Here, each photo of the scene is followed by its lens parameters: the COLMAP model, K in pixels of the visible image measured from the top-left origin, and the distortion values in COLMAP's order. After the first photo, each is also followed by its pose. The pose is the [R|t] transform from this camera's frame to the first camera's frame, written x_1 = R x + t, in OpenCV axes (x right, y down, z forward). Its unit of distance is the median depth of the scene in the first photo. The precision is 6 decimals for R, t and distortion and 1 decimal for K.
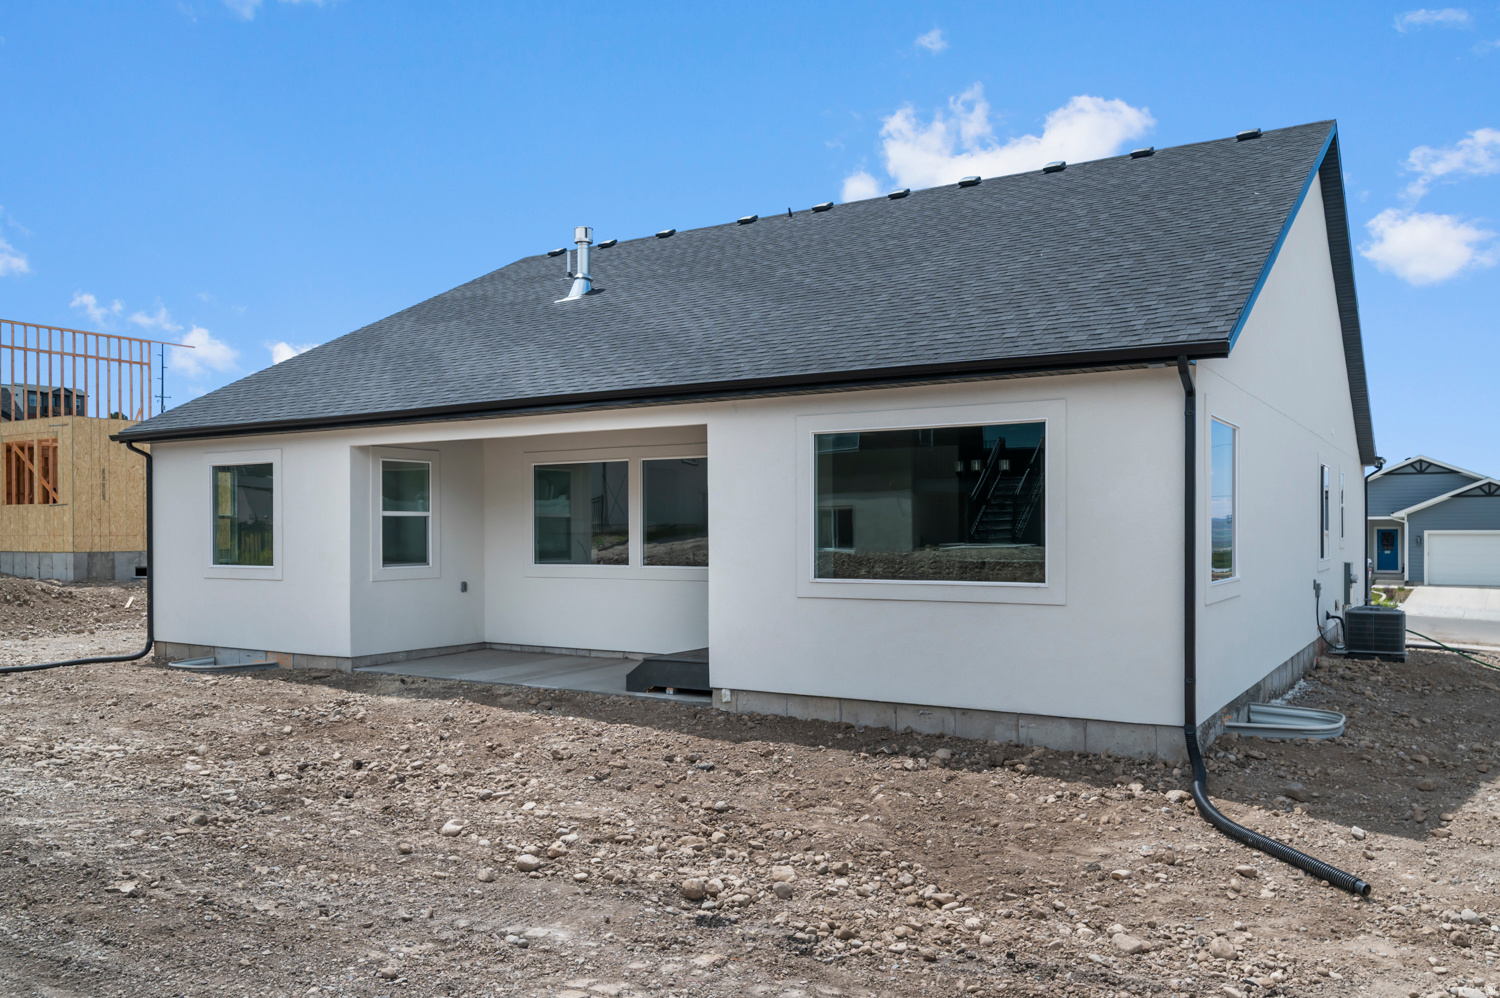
lens RADIAL K [[1145.3, 0, 750.6], [0, 1145.3, 534.1], [0, 0, 1]] dist [-0.009188, -0.003640]
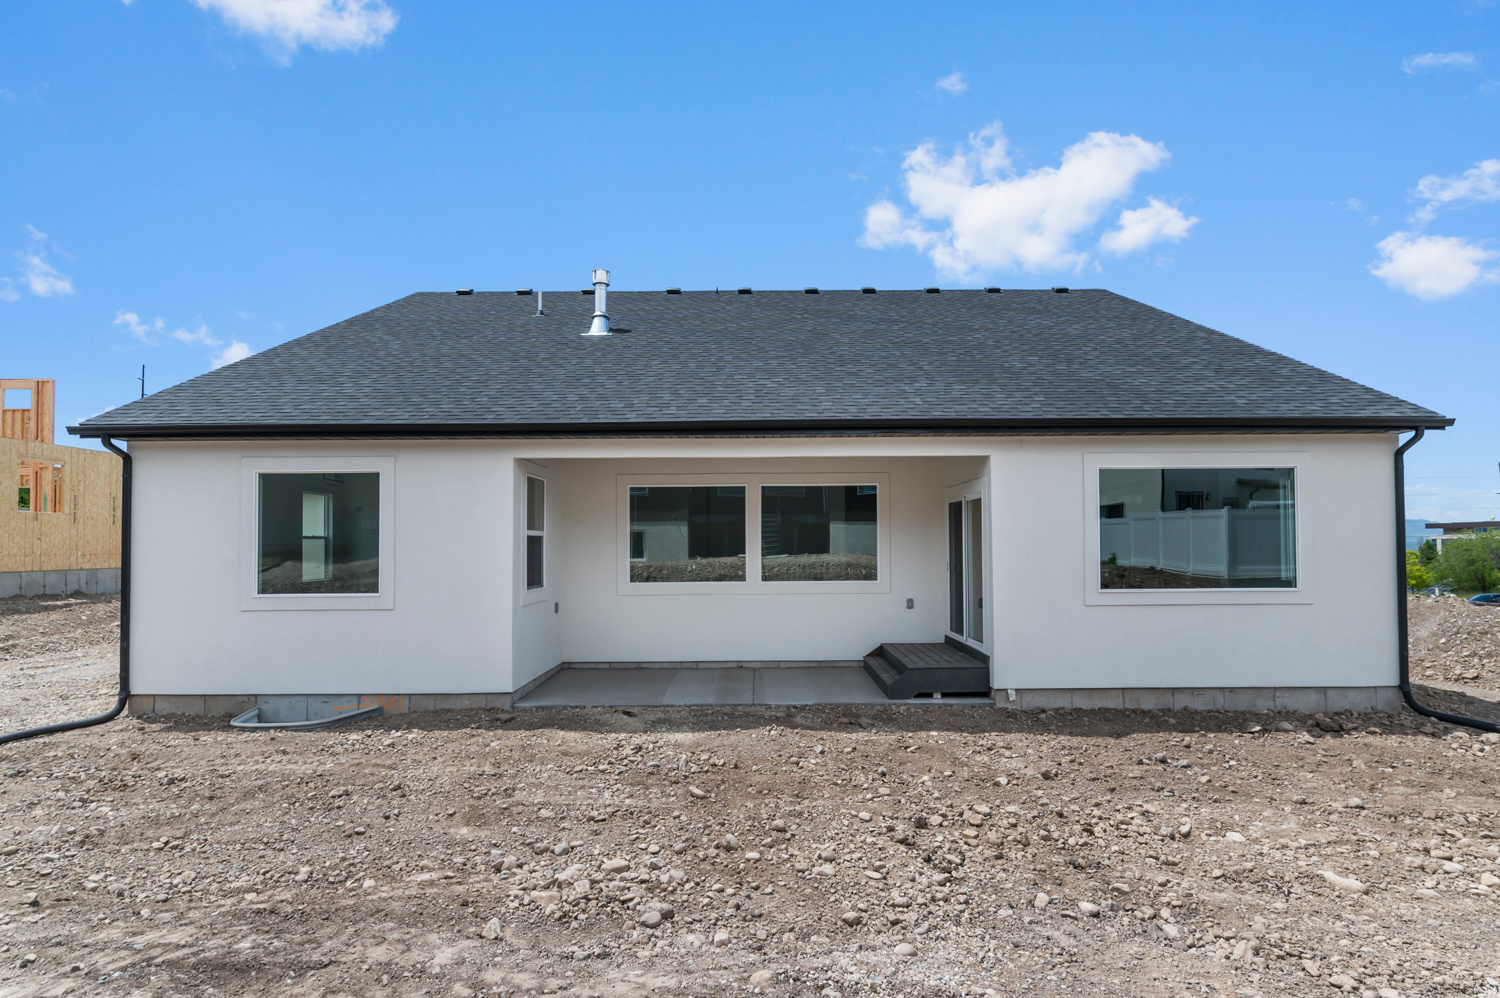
lens RADIAL K [[787.2, 0, 750.8], [0, 787.2, 523.2], [0, 0, 1]] dist [0.002927, -0.000047]
pose [[0.849952, 0.011889, 0.526725, -0.496357], [0.005979, 0.999463, -0.032207, -0.004010], [-0.526825, 0.030524, 0.849425, 0.356137]]
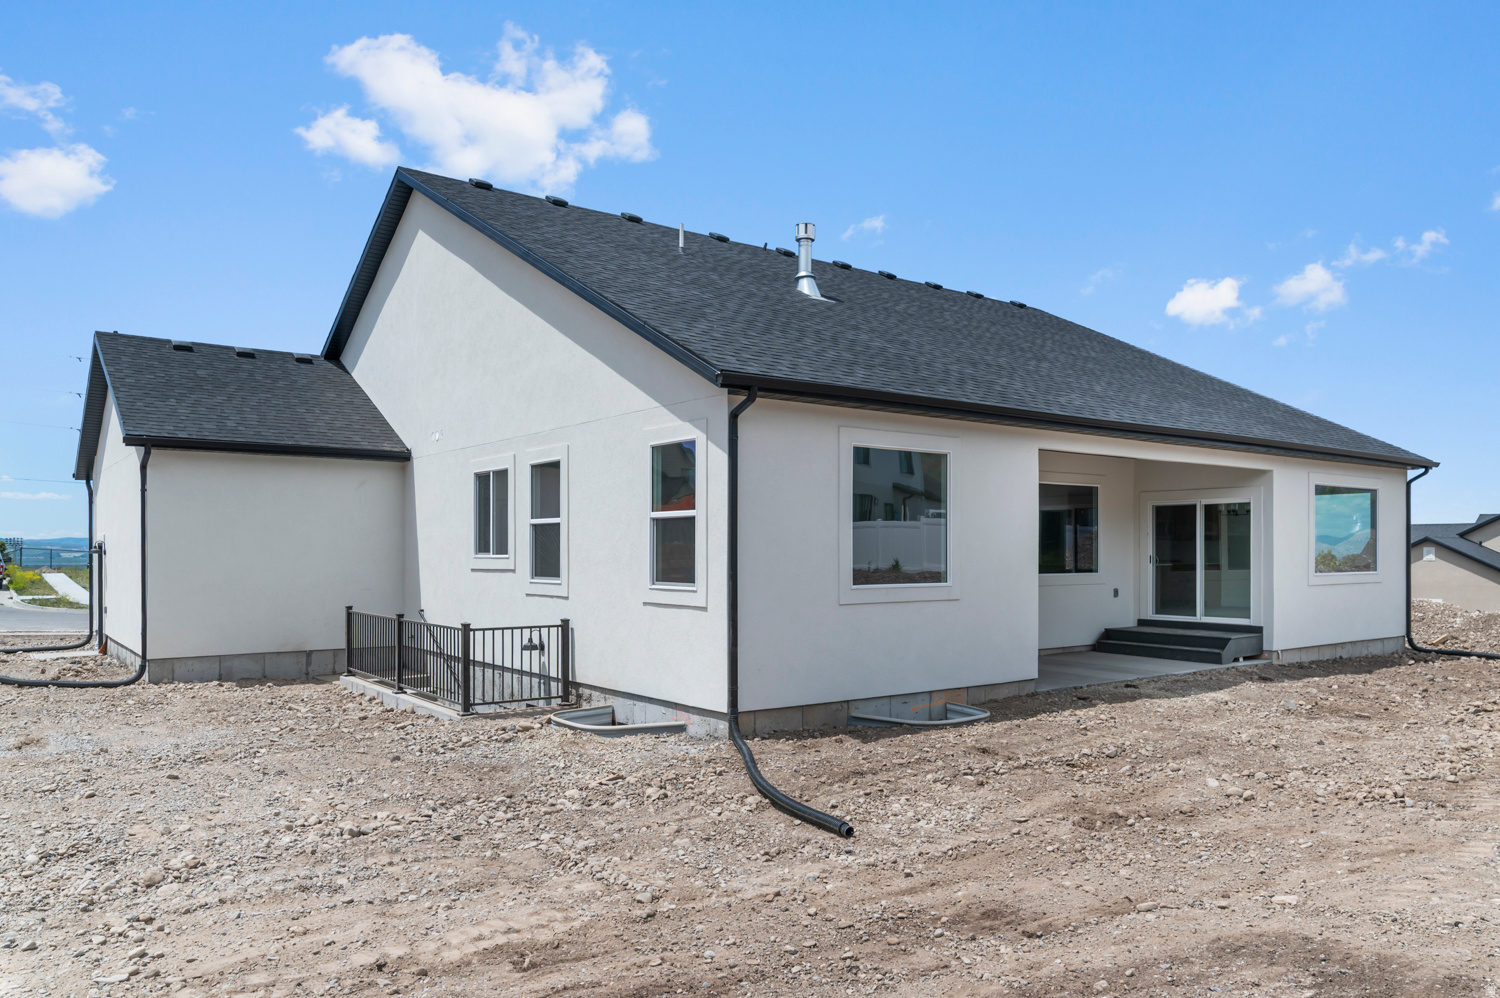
lens RADIAL K [[1068.3, 0, 750.0], [0, 1068.3, 499.0], [0, 0, 1]] dist [0.040576, -0.001373]
pose [[0.343410, 0.044519, 0.938130, -1.187822], [0.000497, 0.998867, -0.047584, 0.005086], [-0.939185, 0.016807, 0.342999, 0.880708]]
